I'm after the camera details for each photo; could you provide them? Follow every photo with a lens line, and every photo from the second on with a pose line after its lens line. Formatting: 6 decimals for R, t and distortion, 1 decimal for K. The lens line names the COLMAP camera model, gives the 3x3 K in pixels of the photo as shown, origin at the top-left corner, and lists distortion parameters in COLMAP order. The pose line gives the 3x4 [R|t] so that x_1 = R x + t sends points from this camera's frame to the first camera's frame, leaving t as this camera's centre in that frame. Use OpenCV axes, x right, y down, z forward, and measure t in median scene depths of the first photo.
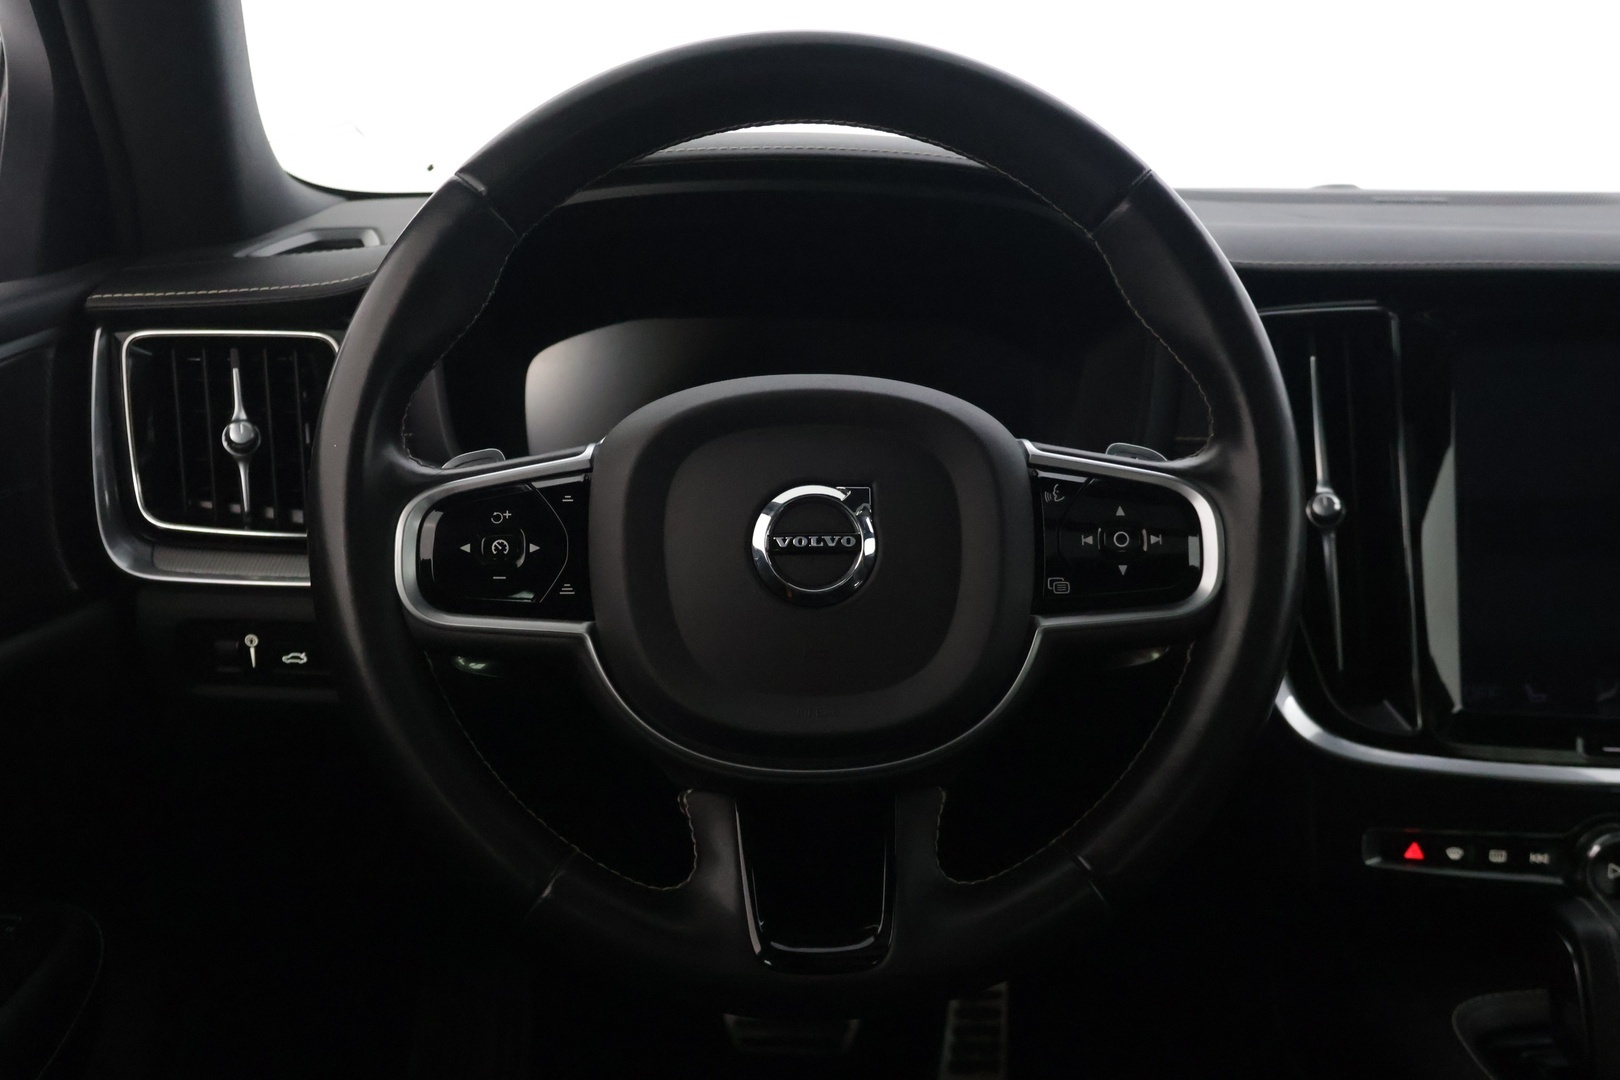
lens RADIAL K [[1830.2, 0, 817.5], [0, 1830.2, 539.9], [0, 0, 1]] dist [-0.003481, 0.000000]
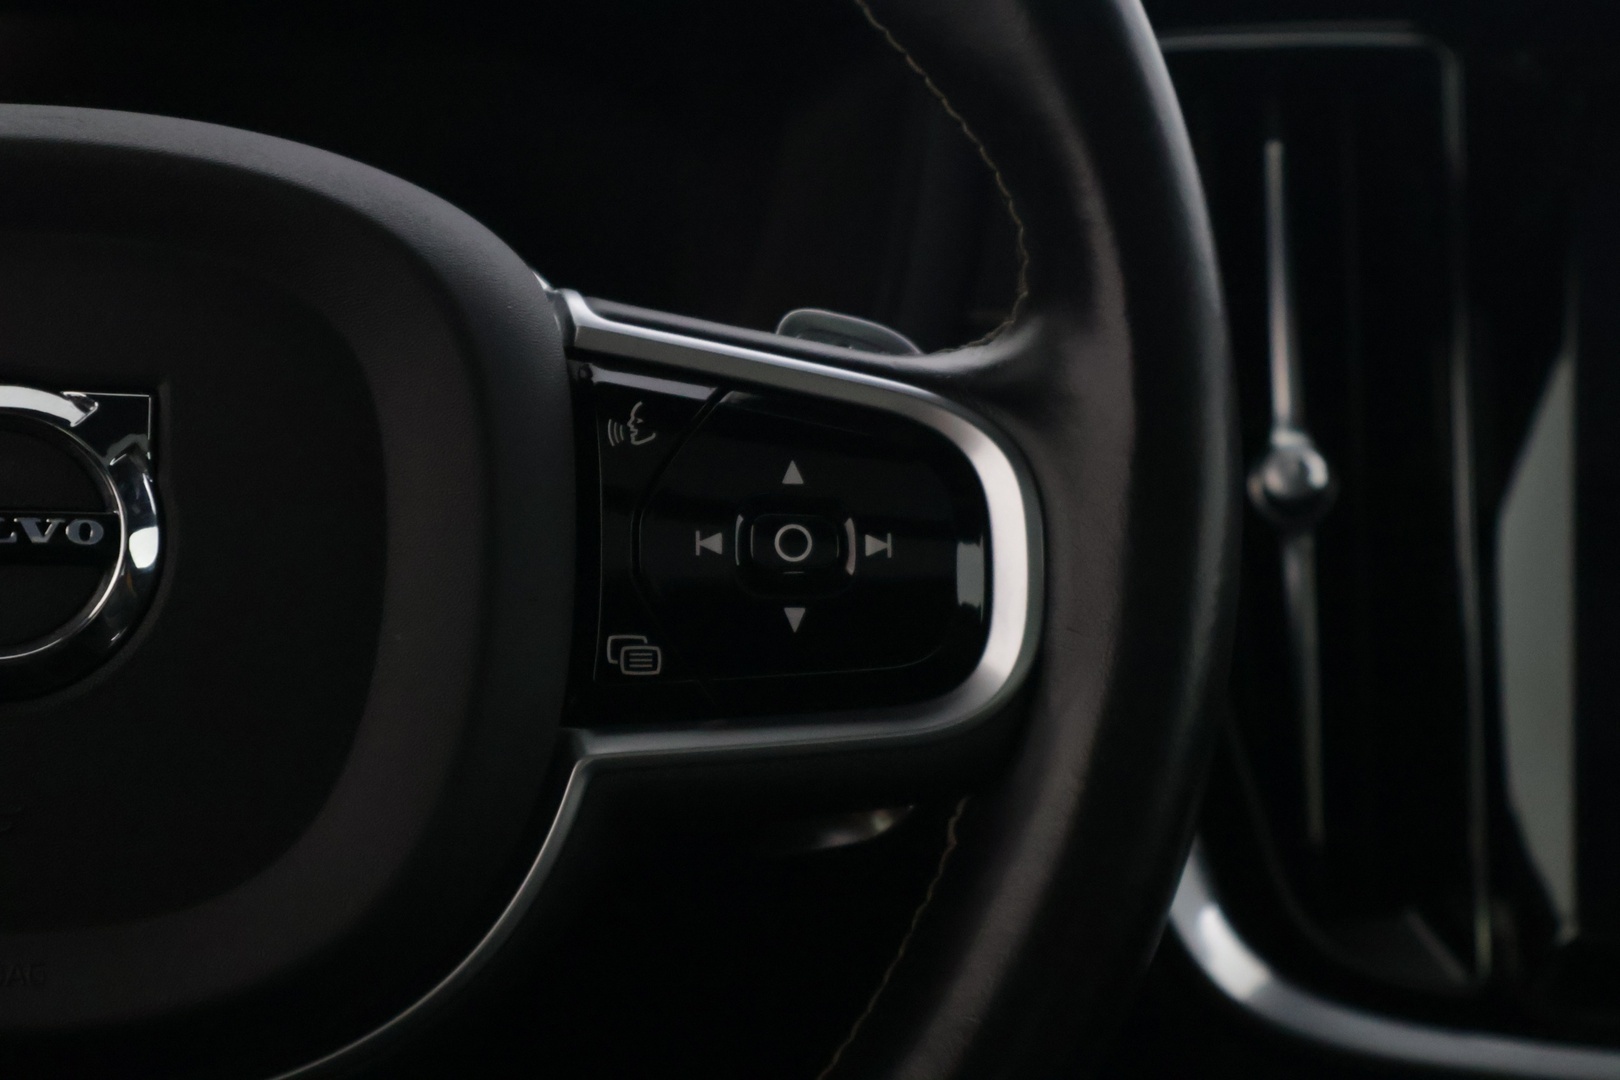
lens RADIAL K [[3411.7, 0, 807.0], [0, 3411.7, 540.1], [0, 0, 1]] dist [-0.039985, 0.000000]
pose [[0.991654, 0.023882, 0.126699, 0.072945], [-0.024532, 0.999693, 0.003569, -0.003678], [-0.126574, -0.006648, 0.991935, 0.250889]]
